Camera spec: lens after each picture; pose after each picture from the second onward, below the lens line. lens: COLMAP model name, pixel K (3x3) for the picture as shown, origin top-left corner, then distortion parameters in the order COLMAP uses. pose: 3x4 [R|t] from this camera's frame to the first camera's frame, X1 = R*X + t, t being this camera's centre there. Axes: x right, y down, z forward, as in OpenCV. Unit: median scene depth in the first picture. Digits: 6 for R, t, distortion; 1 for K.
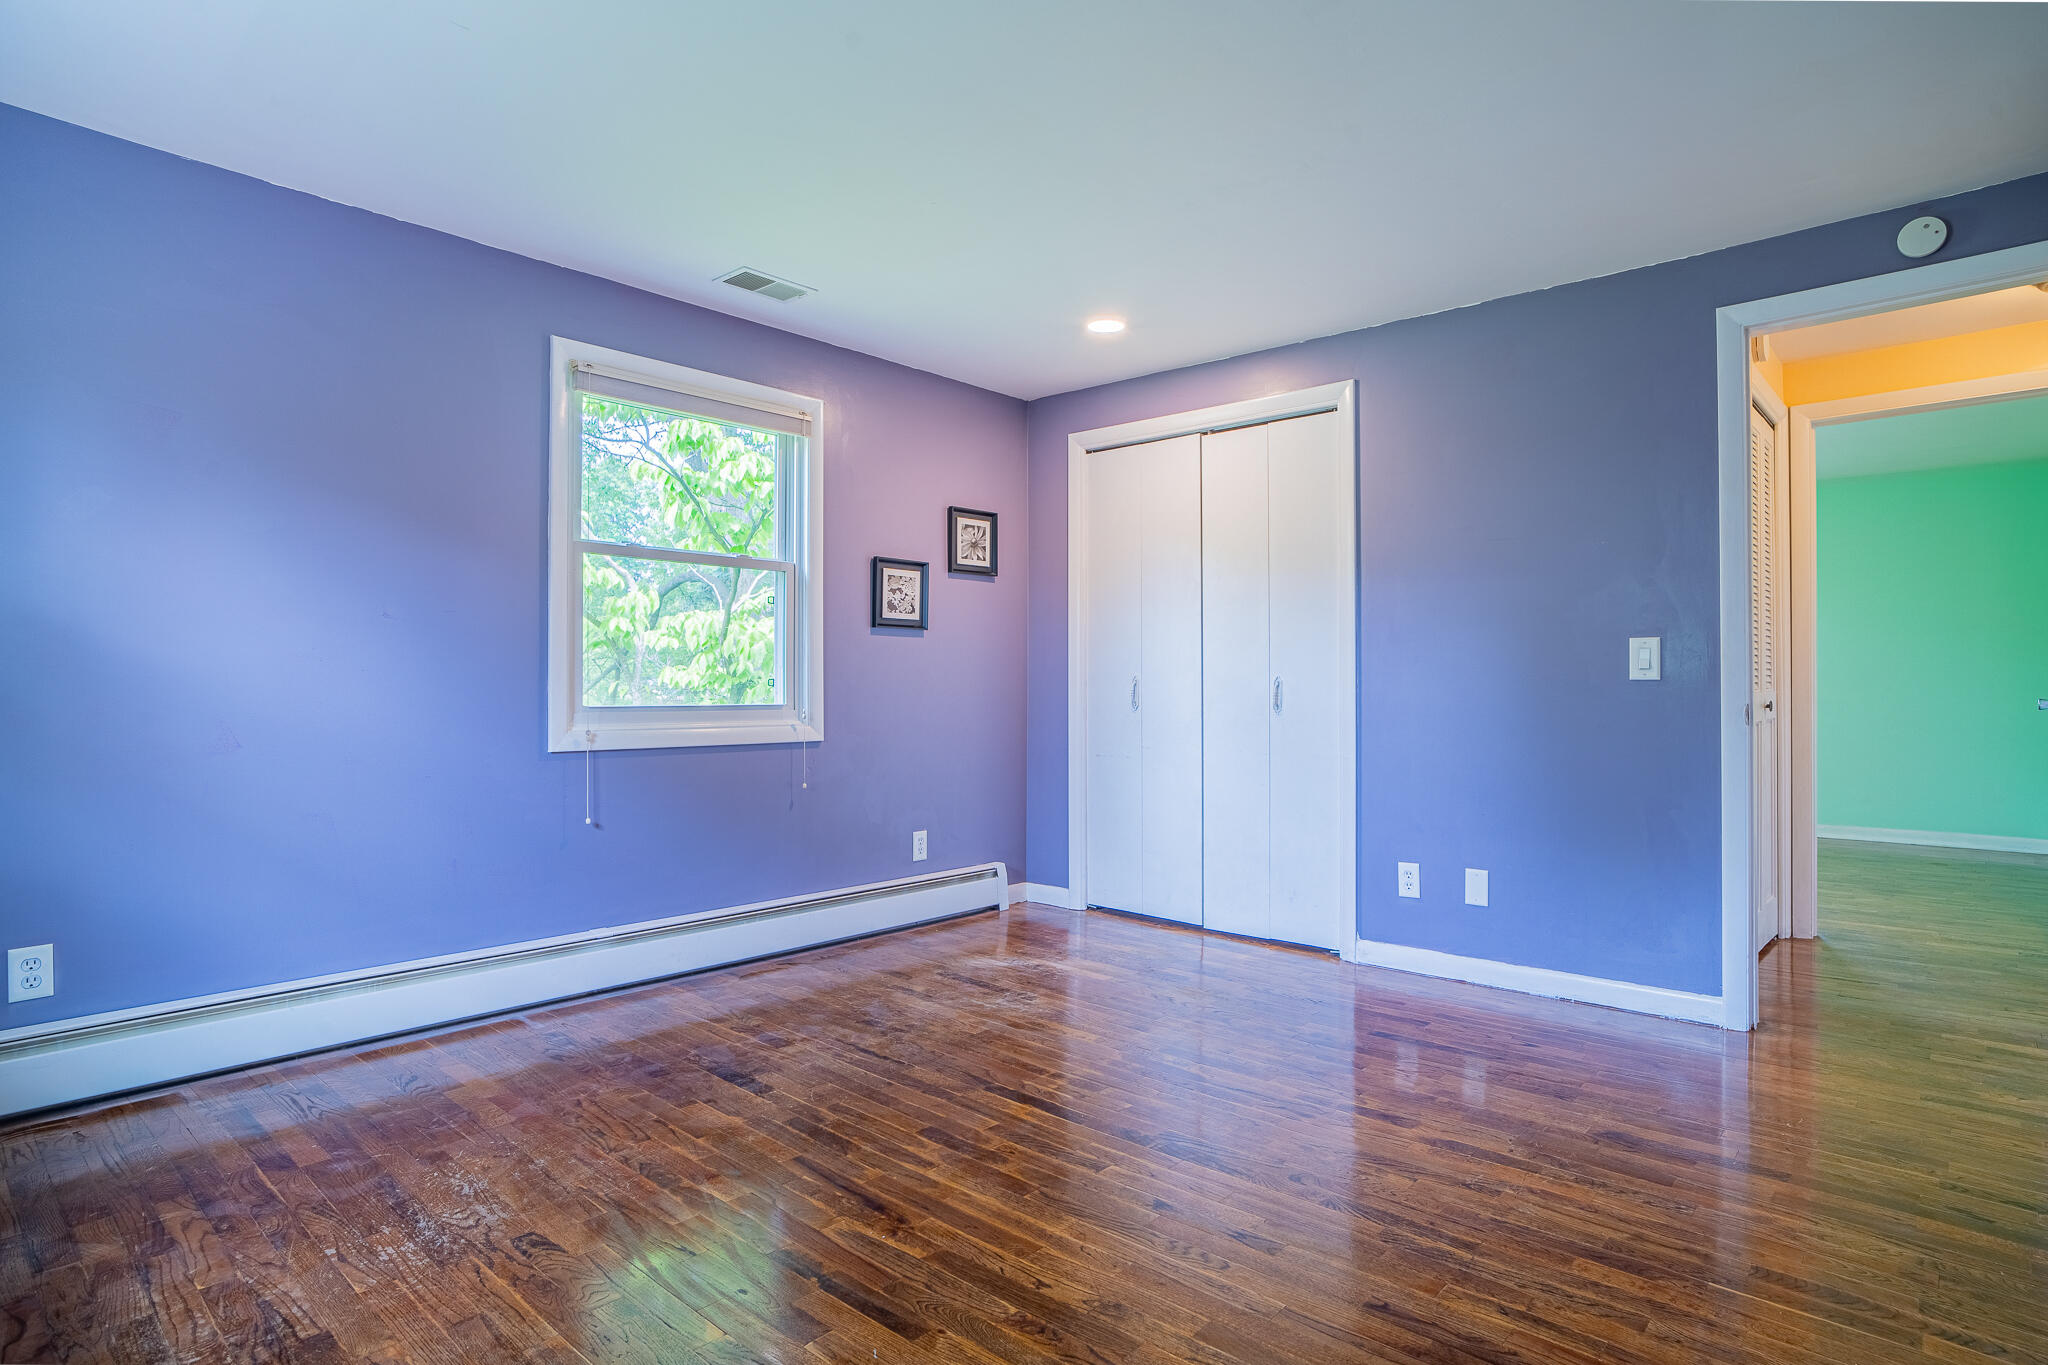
lens RADIAL K [[1069.3, 0, 1017.6], [0, 1069.3, 679.9], [0, 0, 1]] dist [-0.027616, 0.002684]
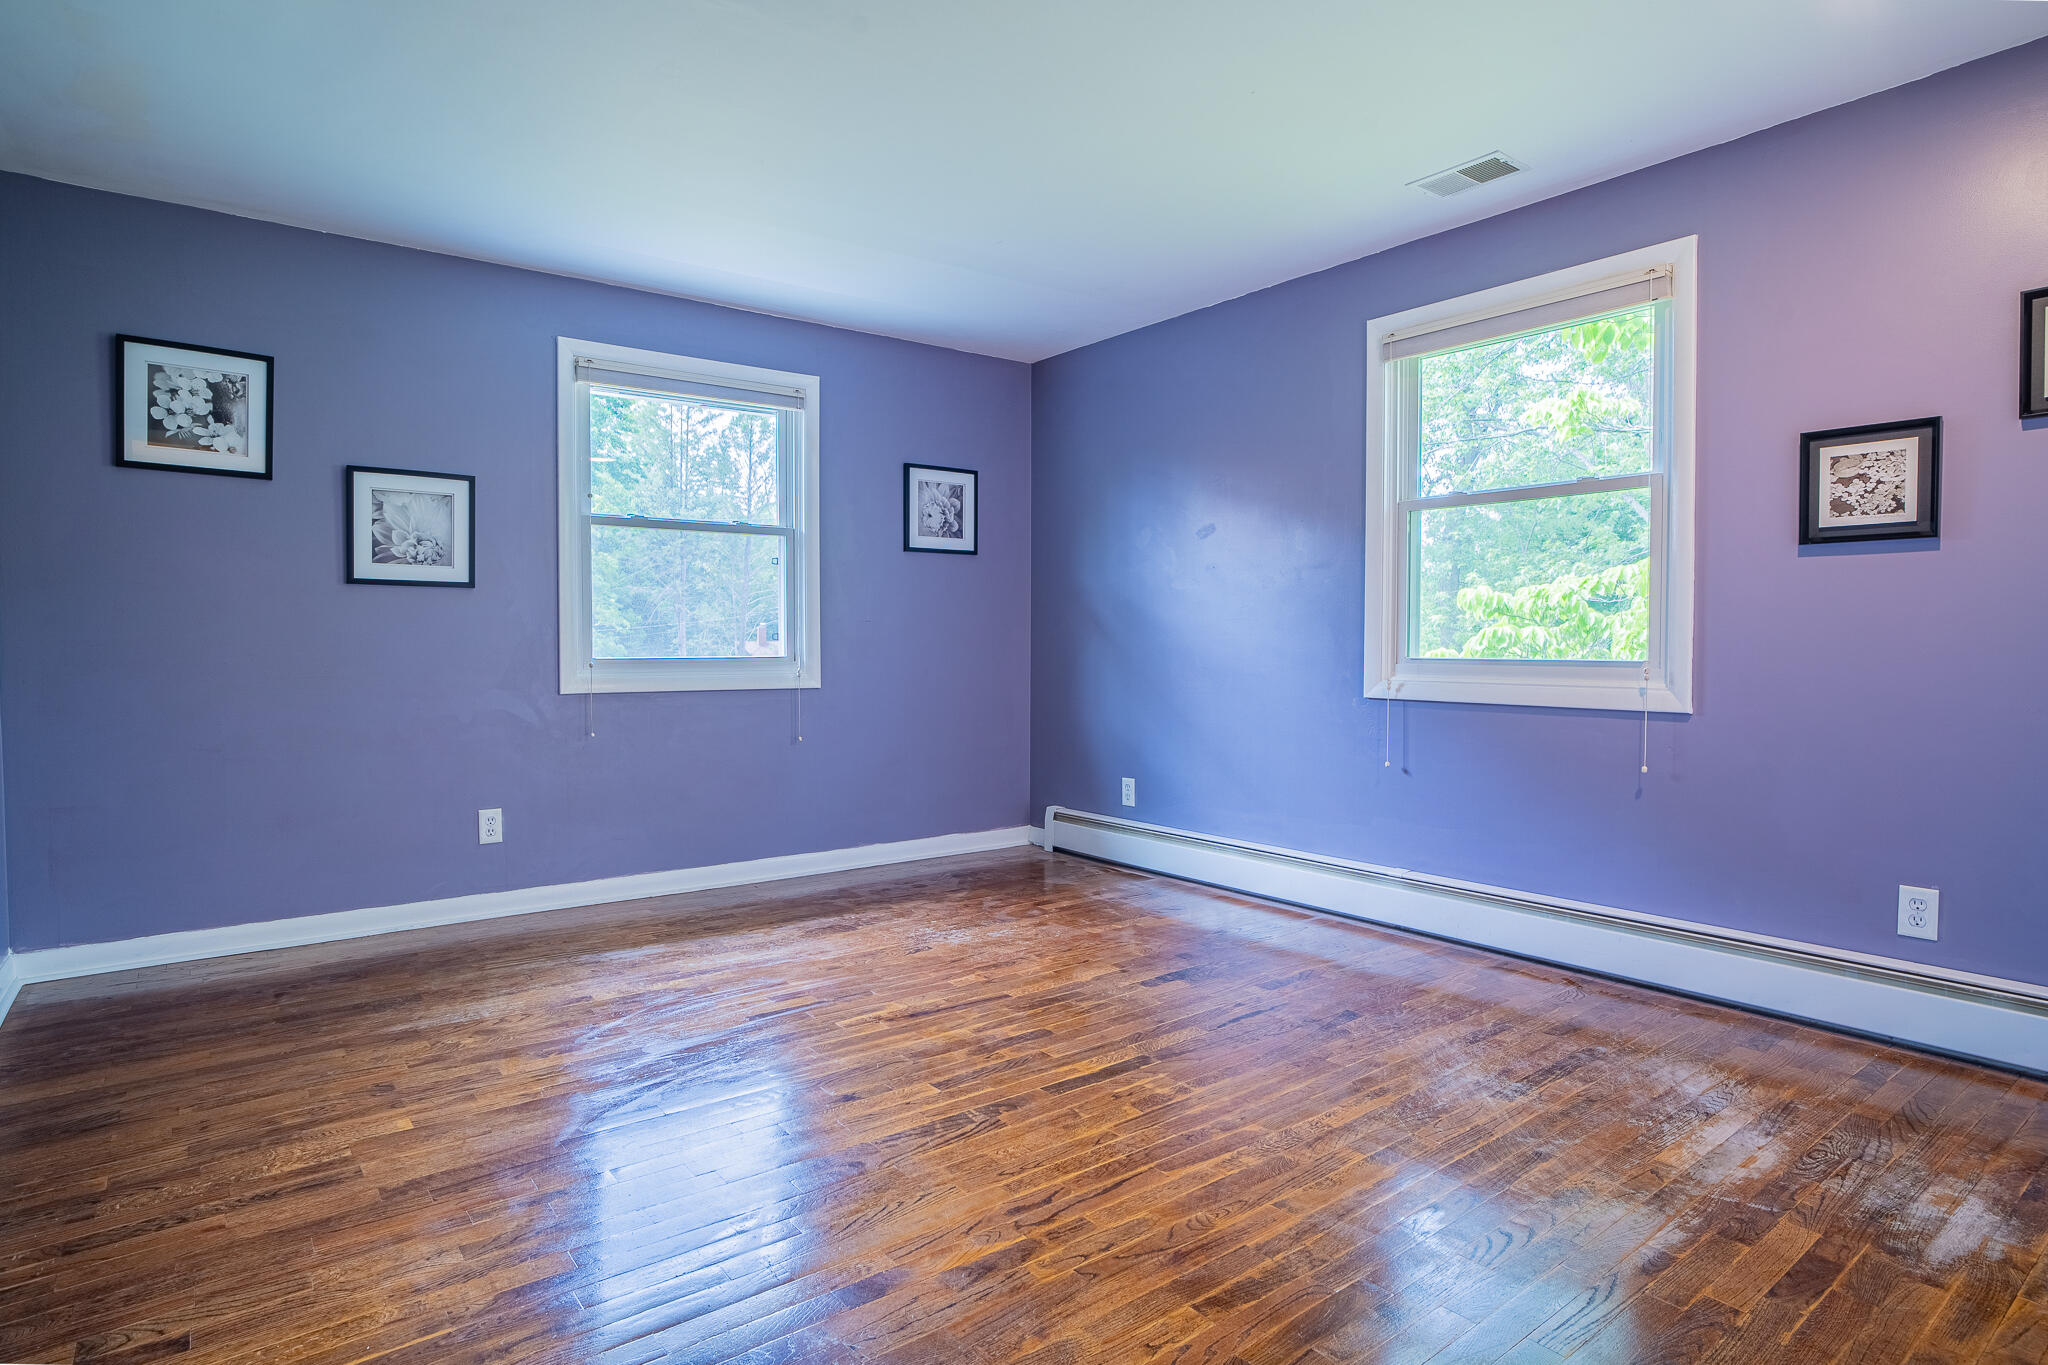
lens RADIAL K [[1069.3, 0, 1017.6], [0, 1069.3, 679.9], [0, 0, 1]] dist [-0.027616, 0.002684]
pose [[-0.157317, 0.033697, -0.986973, 0.831753], [0.008345, 0.999427, 0.032792, 0.010525], [0.987513, -0.003077, -0.157508, 0.933563]]
